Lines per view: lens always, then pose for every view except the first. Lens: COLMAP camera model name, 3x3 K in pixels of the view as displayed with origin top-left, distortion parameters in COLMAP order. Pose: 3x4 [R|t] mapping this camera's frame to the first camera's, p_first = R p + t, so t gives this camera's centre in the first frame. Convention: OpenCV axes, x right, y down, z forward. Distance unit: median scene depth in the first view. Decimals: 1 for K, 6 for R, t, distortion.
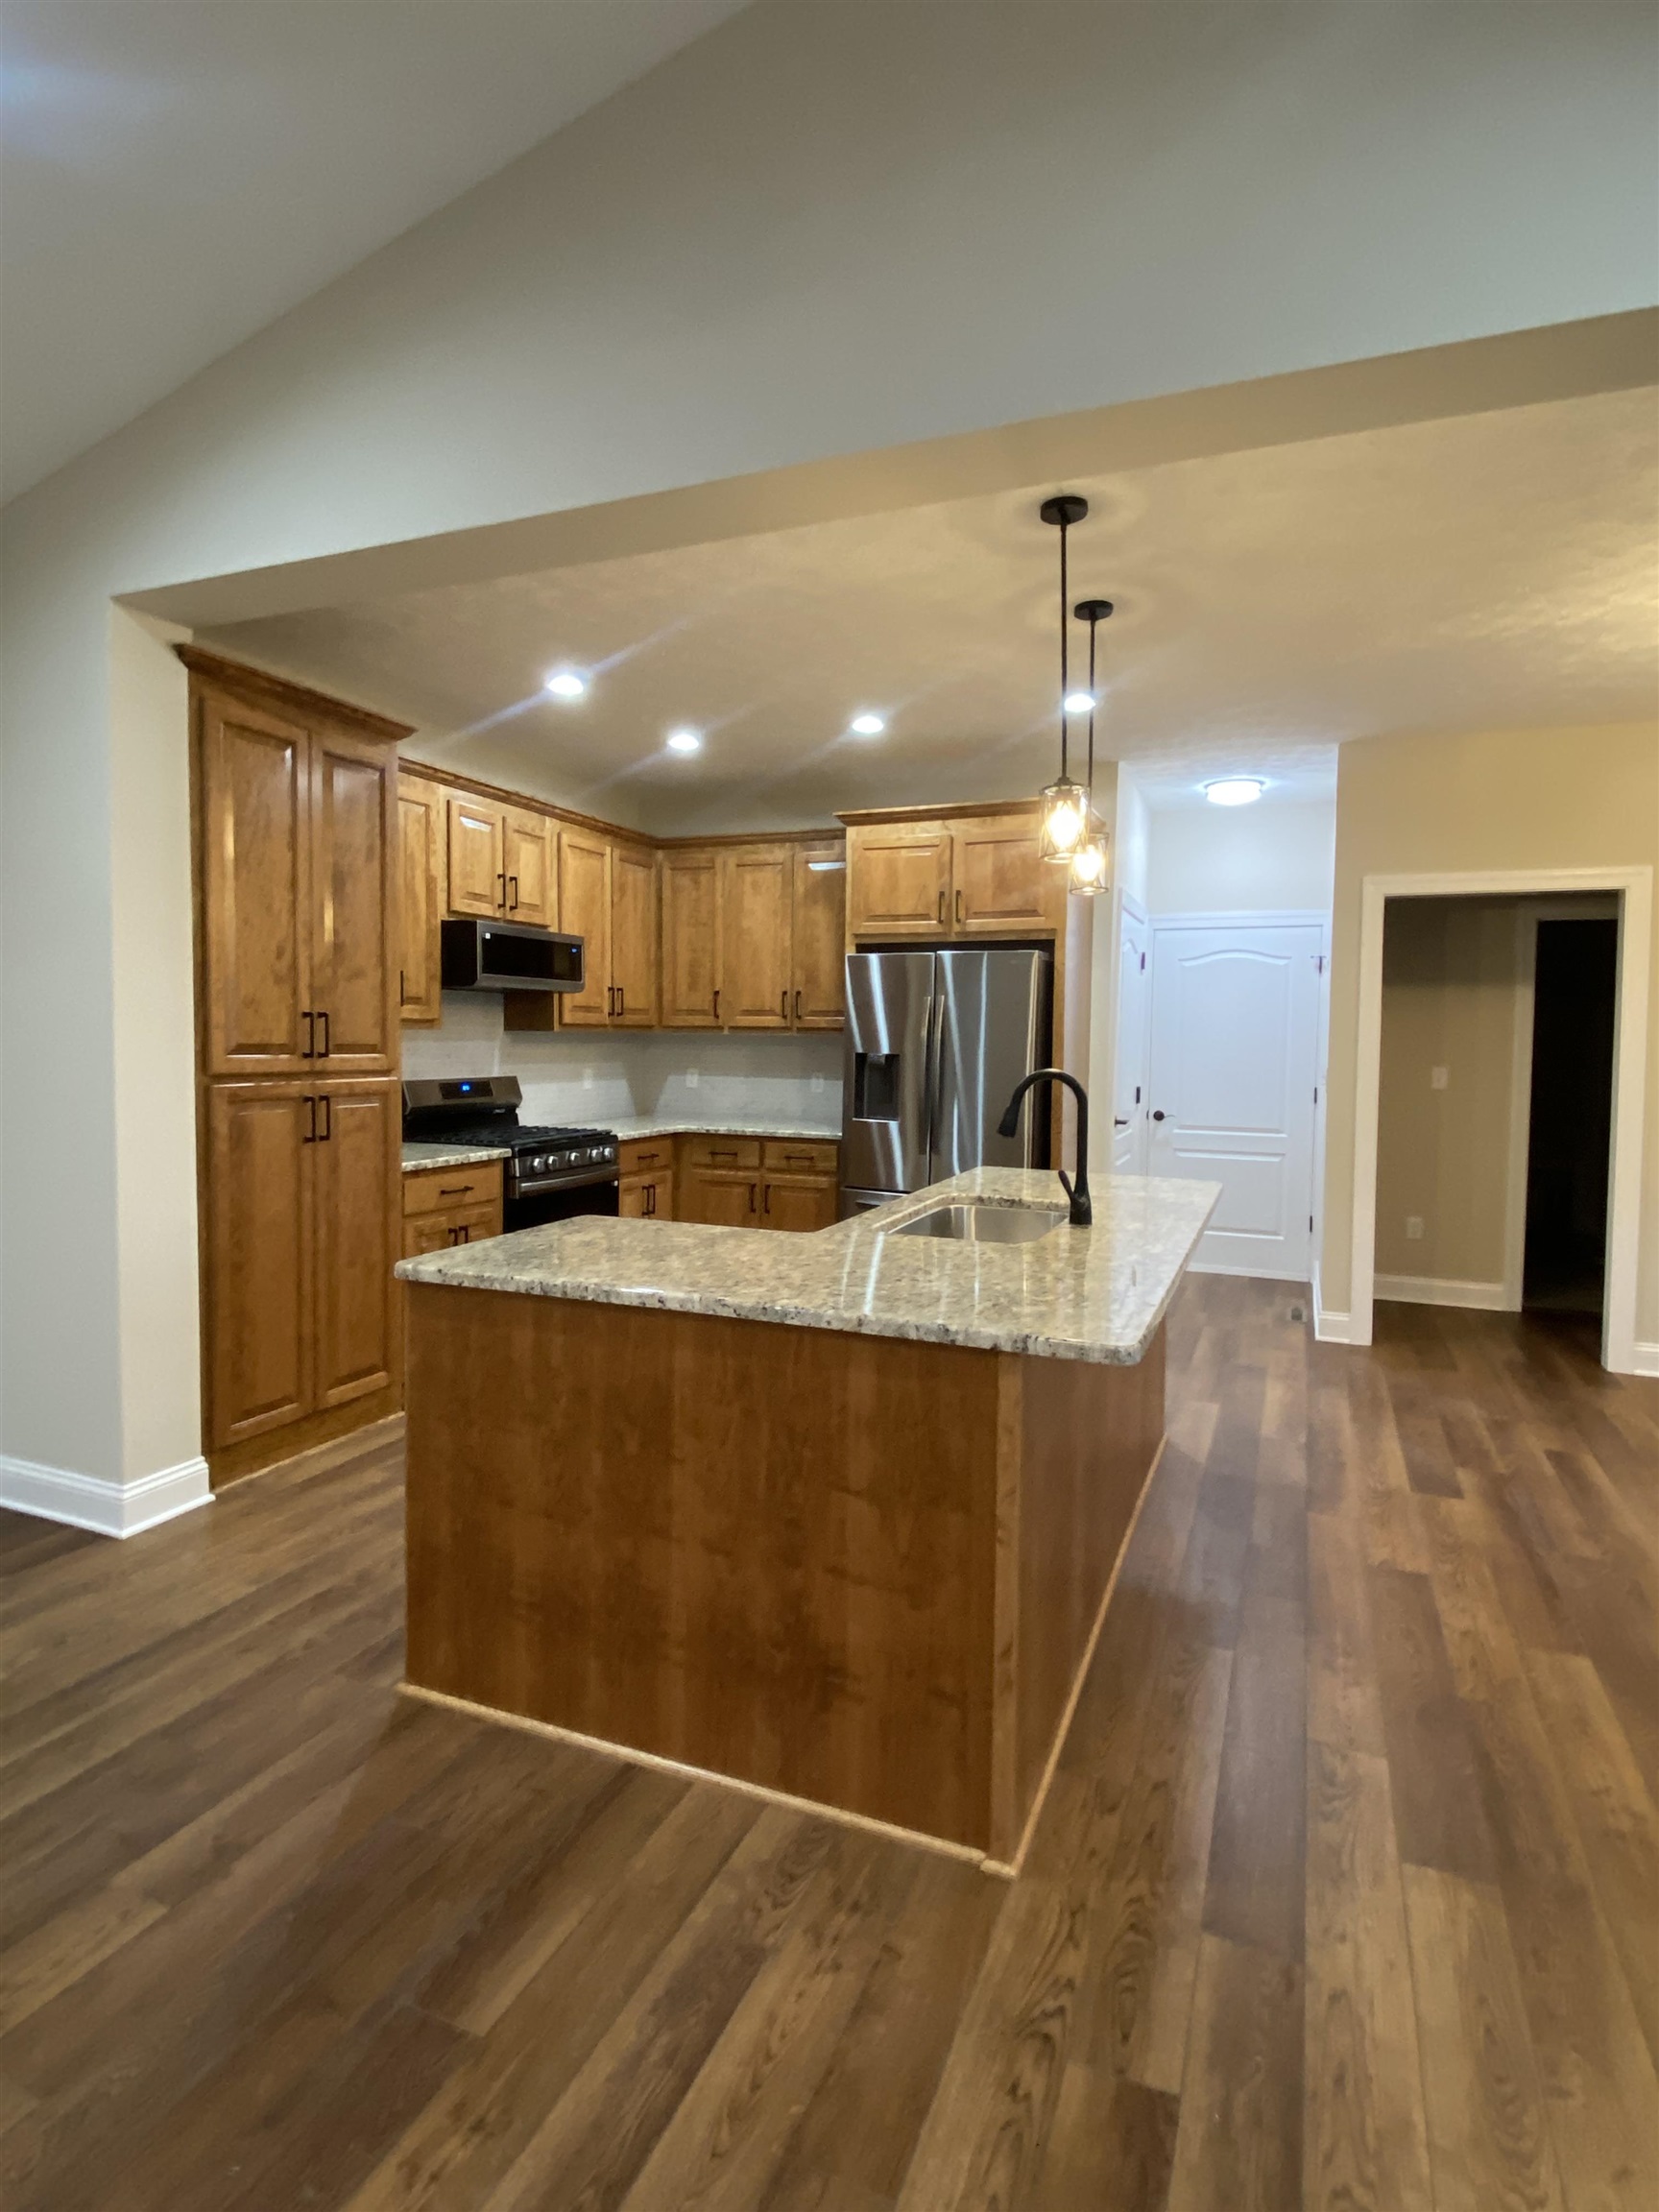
lens RADIAL K [[1138.5, 0, 820.5], [0, 1138.5, 1089.8], [0, 0, 1]] dist [0.049246, -0.044157]
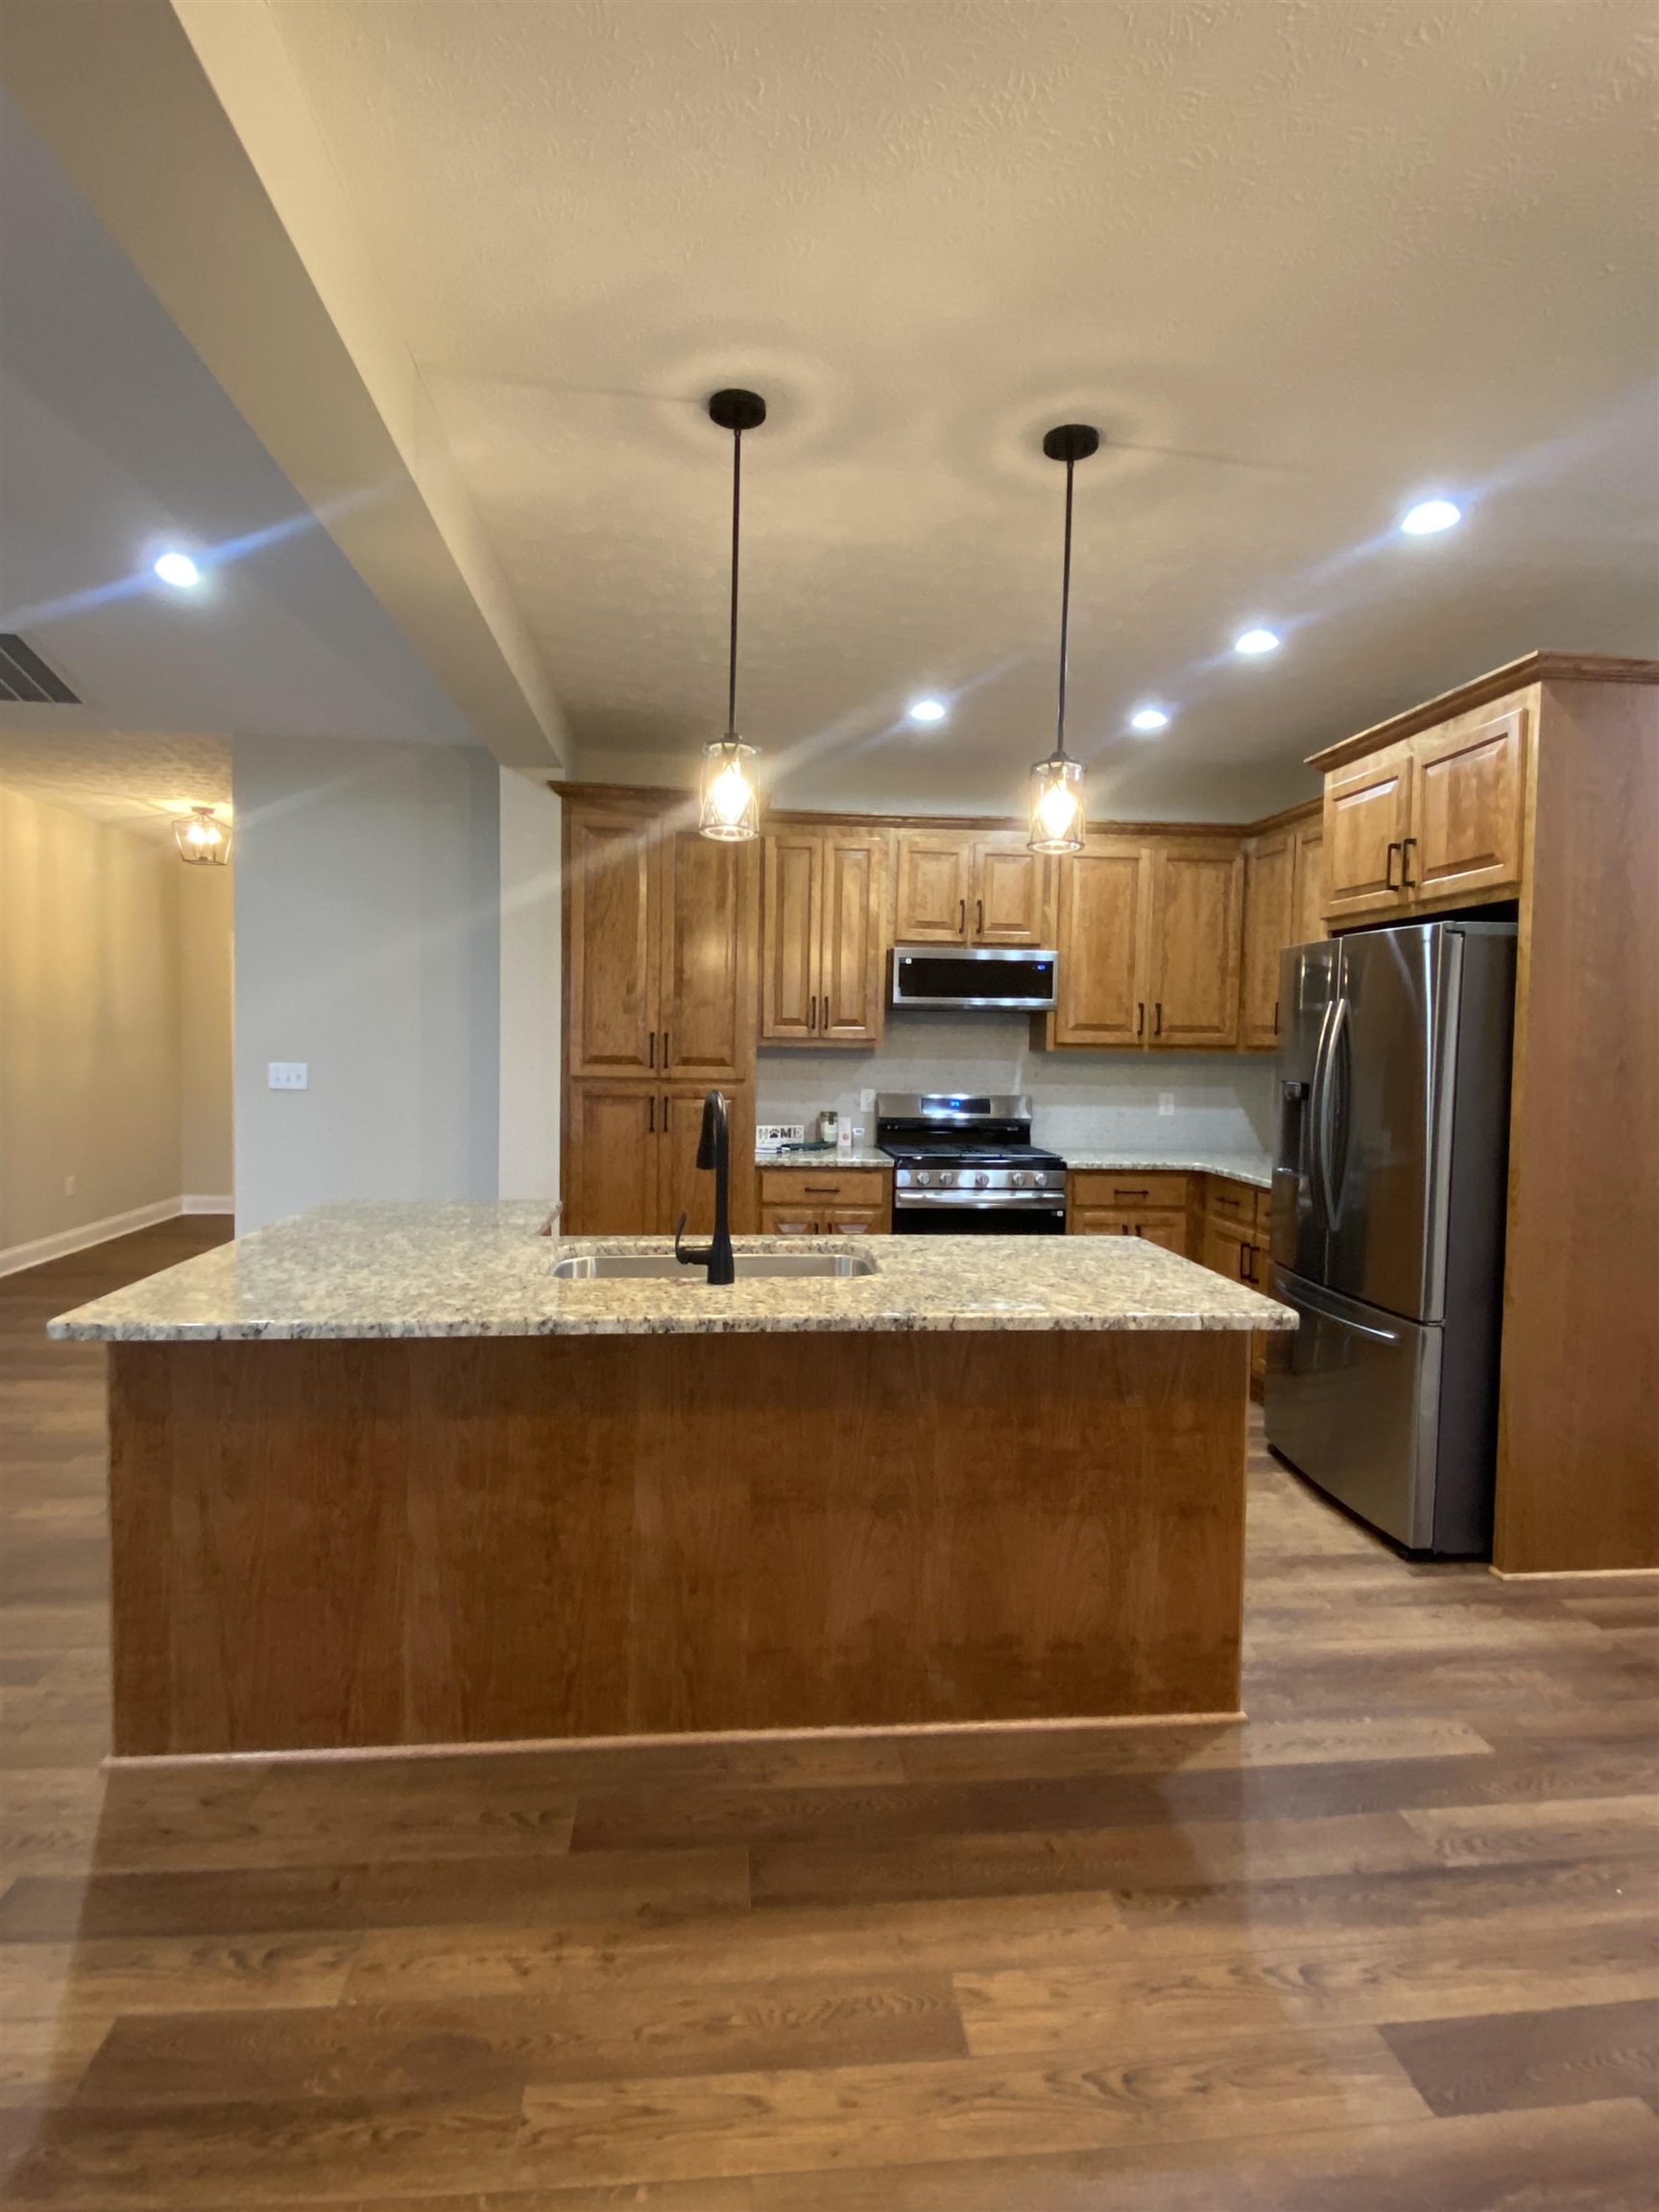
lens RADIAL K [[1138.5, 0, 820.5], [0, 1138.5, 1089.8], [0, 0, 1]] dist [0.049246, -0.044157]
pose [[0.475427, 0.032736, -0.879146, 0.777652], [-0.052960, 0.998560, 0.008543, -0.023932], [0.878160, 0.042498, 0.476476, 0.543471]]
